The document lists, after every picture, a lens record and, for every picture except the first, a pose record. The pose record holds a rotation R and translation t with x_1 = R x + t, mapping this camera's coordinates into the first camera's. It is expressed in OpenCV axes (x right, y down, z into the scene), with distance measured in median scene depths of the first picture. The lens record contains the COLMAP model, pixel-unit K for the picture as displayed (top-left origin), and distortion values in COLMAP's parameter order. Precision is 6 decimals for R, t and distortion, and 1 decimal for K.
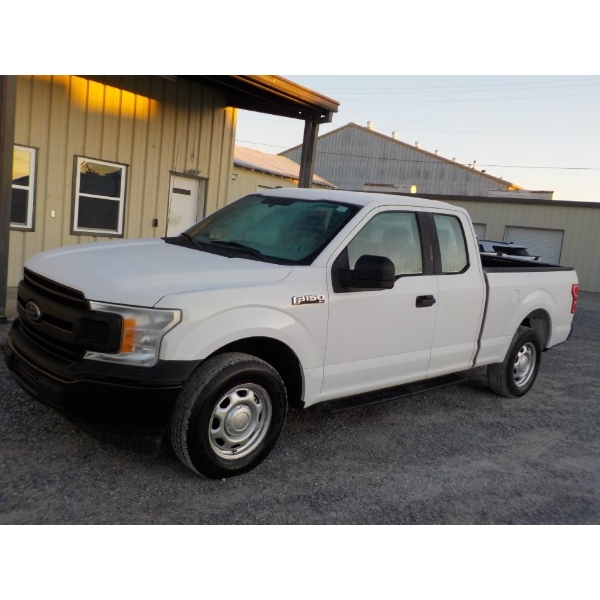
lens RADIAL K [[609.2, 0, 302.2], [0, 609.2, 298.2], [0, 0, 1]] dist [0.008200, 0.000000]
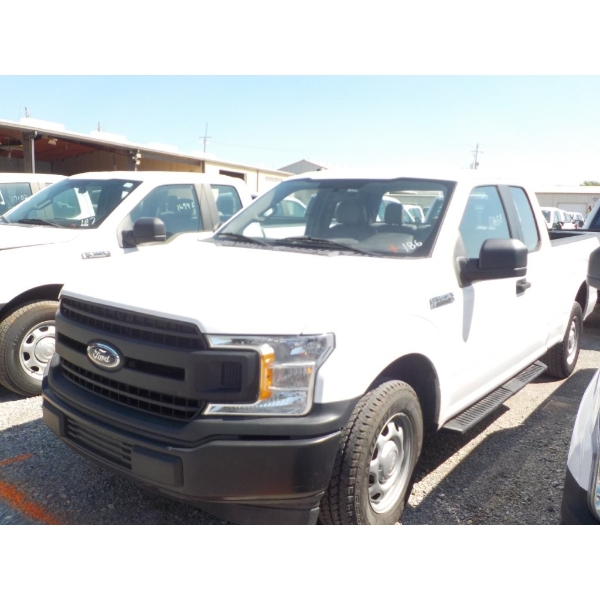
lens RADIAL K [[609.2, 0, 300.0], [0, 609.2, 290.7], [0, 0, 1]] dist [0.008200, 0.000000]
pose [[0.978010, -0.099442, 0.183324, -0.305396], [0.096383, 0.995017, 0.025543, -0.046330], [-0.184950, -0.007312, 0.982721, 0.224459]]
